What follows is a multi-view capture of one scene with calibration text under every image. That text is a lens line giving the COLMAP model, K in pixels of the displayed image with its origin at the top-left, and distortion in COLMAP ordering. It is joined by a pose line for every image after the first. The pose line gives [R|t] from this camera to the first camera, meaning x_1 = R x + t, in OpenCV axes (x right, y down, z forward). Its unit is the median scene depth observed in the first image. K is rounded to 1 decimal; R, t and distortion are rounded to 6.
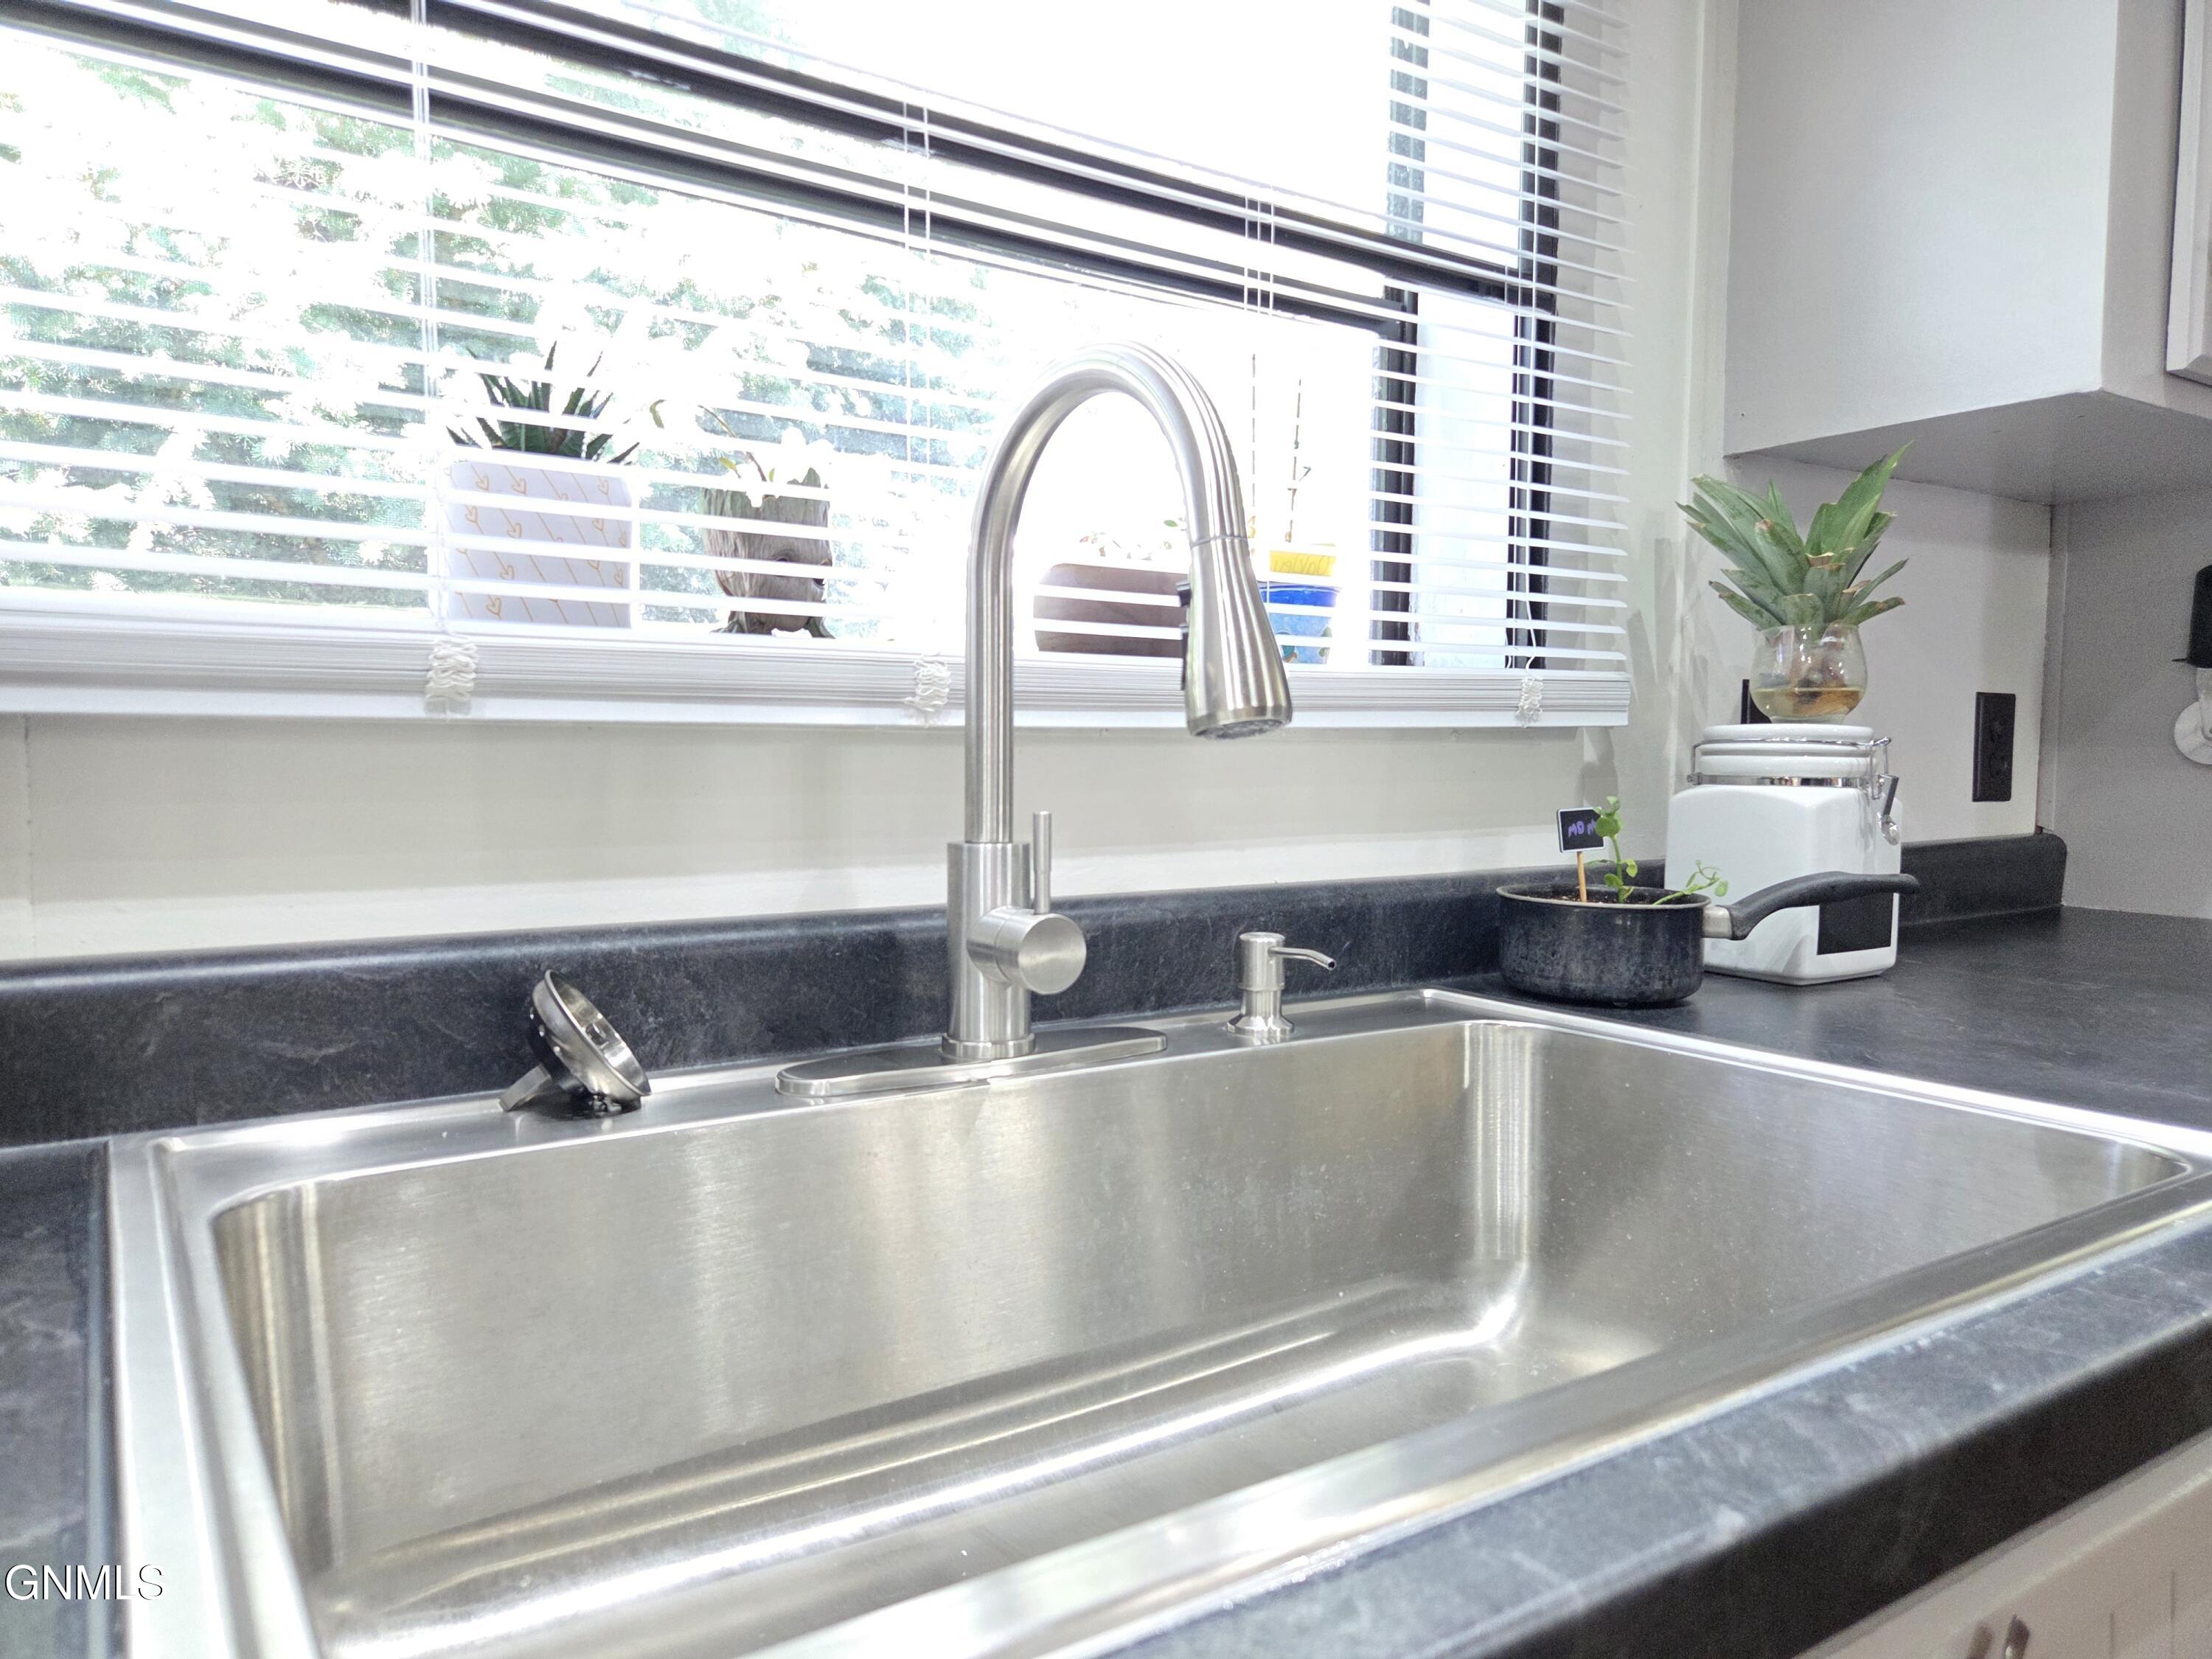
lens RADIAL K [[1481.7, 0, 1109.3], [0, 1481.7, 838.2], [0, 0, 1]] dist [-0.000700, -0.001747]
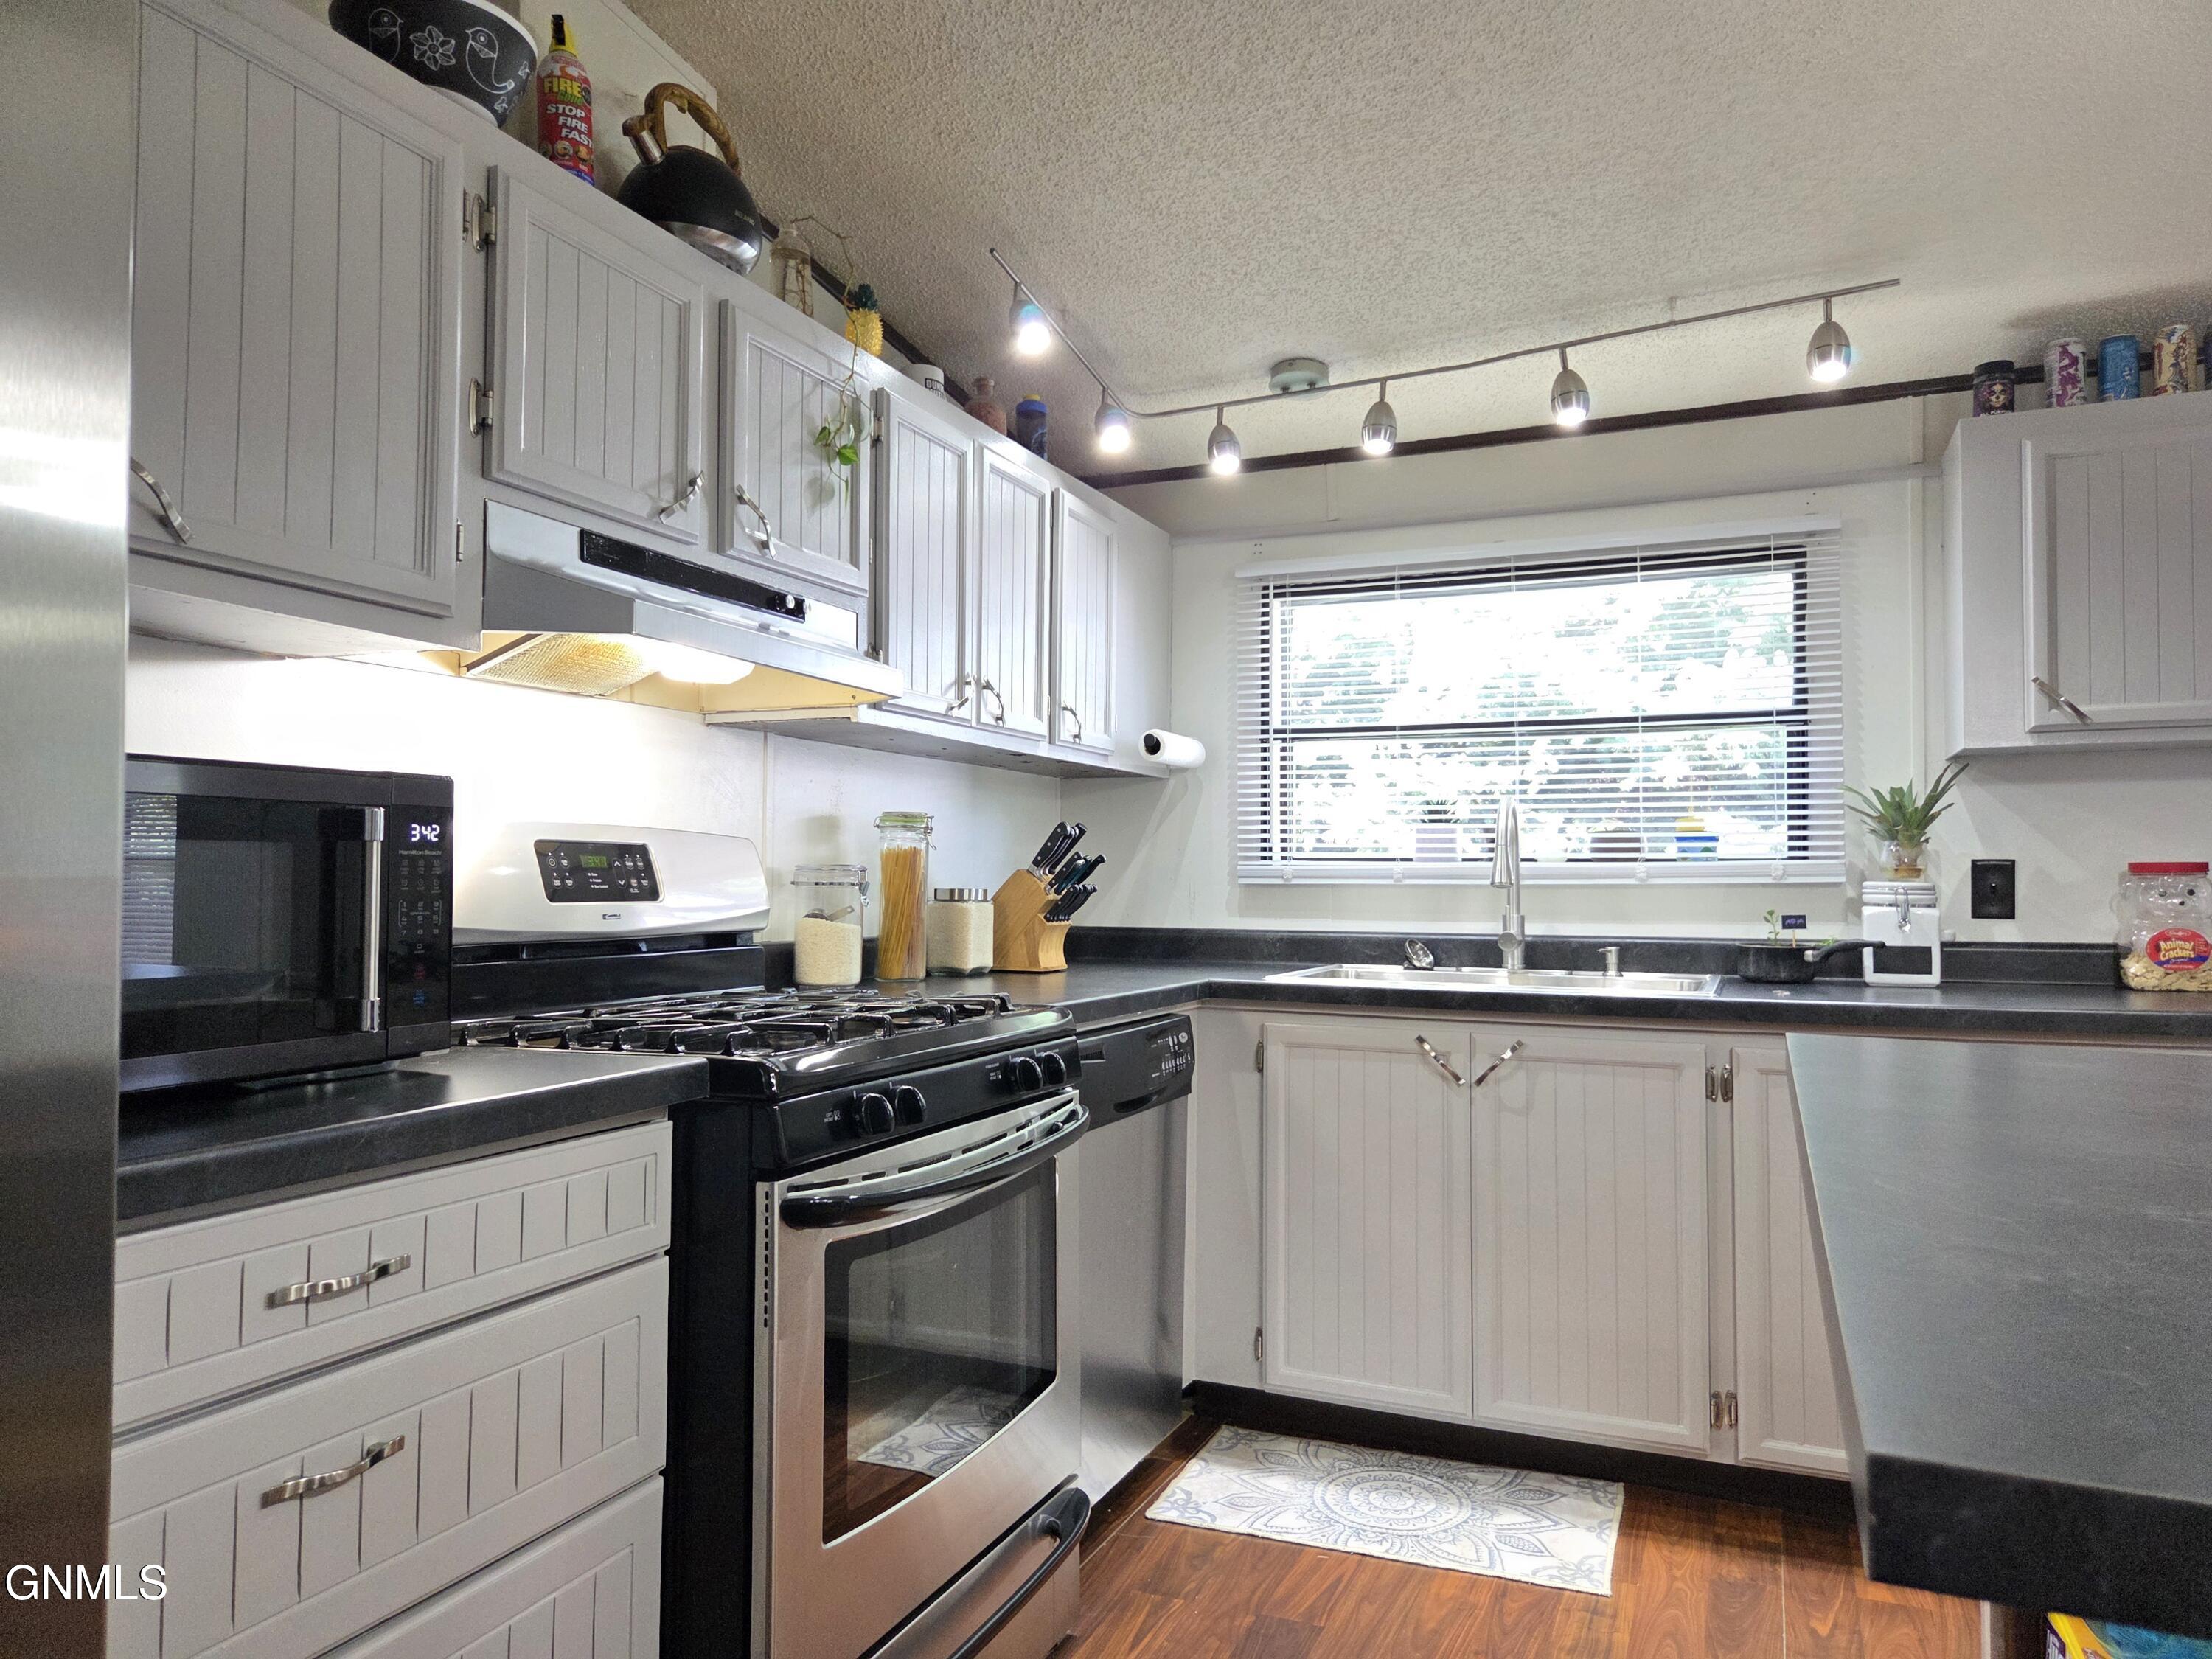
lens RADIAL K [[1481.7, 0, 1107.7], [0, 1481.7, 830.7], [0, 0, 1]] dist [-0.000700, -0.001747]
pose [[0.535573, -0.030391, -0.843942, 1.914348], [-0.041979, 0.997159, -0.062548, 0.048489], [0.843445, 0.068927, 0.532776, -1.463033]]
